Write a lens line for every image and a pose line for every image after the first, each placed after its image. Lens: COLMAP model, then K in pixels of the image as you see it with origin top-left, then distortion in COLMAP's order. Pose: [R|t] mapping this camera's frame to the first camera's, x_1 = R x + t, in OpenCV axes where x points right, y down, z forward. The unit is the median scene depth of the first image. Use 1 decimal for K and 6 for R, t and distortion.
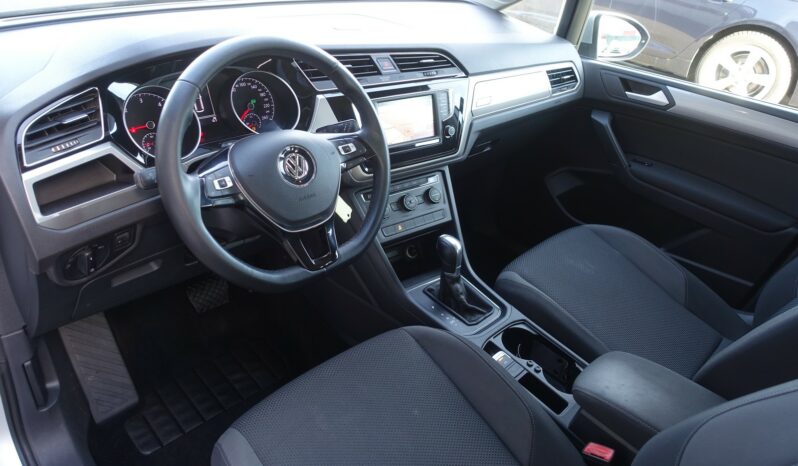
lens RADIAL K [[550.8, 0, 401.6], [0, 550.8, 227.4], [0, 0, 1]] dist [0.000228, -0.001153]
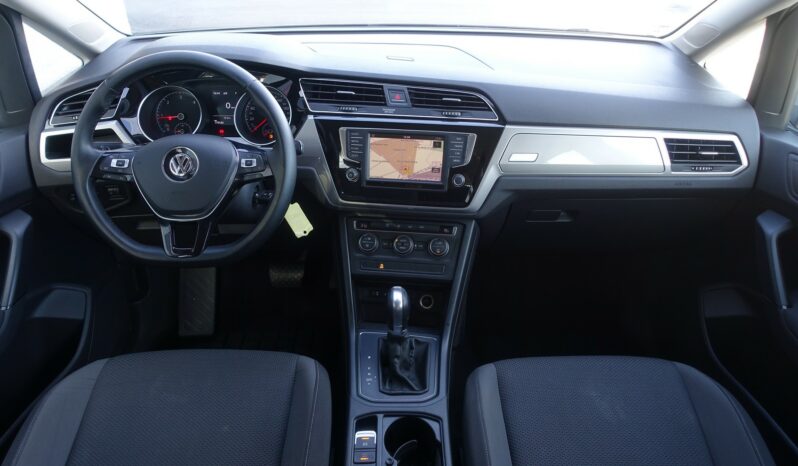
lens RADIAL K [[550.8, 0, 403.3], [0, 550.8, 228.8], [0, 0, 1]] dist [0.000228, -0.001153]
pose [[0.723203, 0.270538, -0.635442, 0.649685], [-0.302483, 0.951219, 0.060720, -0.138605], [0.620871, 0.148298, 0.769758, 0.302571]]
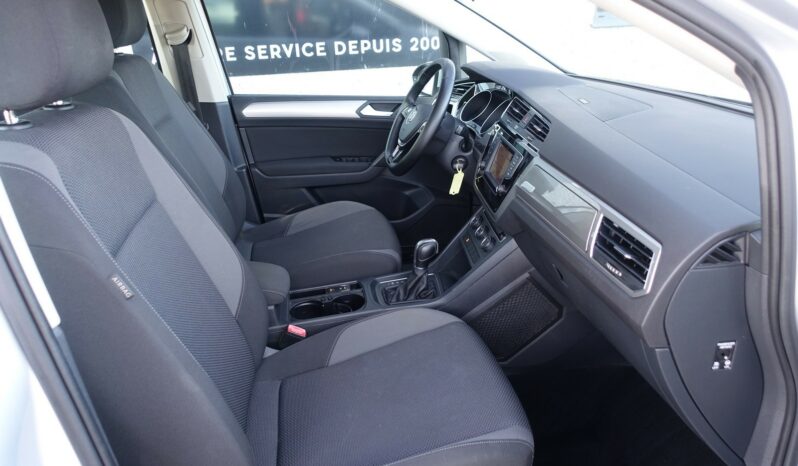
lens RADIAL K [[550.8, 0, 401.0], [0, 550.8, 230.6], [0, 0, 1]] dist [0.000228, -0.001153]
pose [[-0.563178, 0.207016, -0.799984, 1.103519], [-0.482150, 0.703907, 0.521581, -0.607875], [0.671090, 0.679455, -0.296612, 1.327175]]
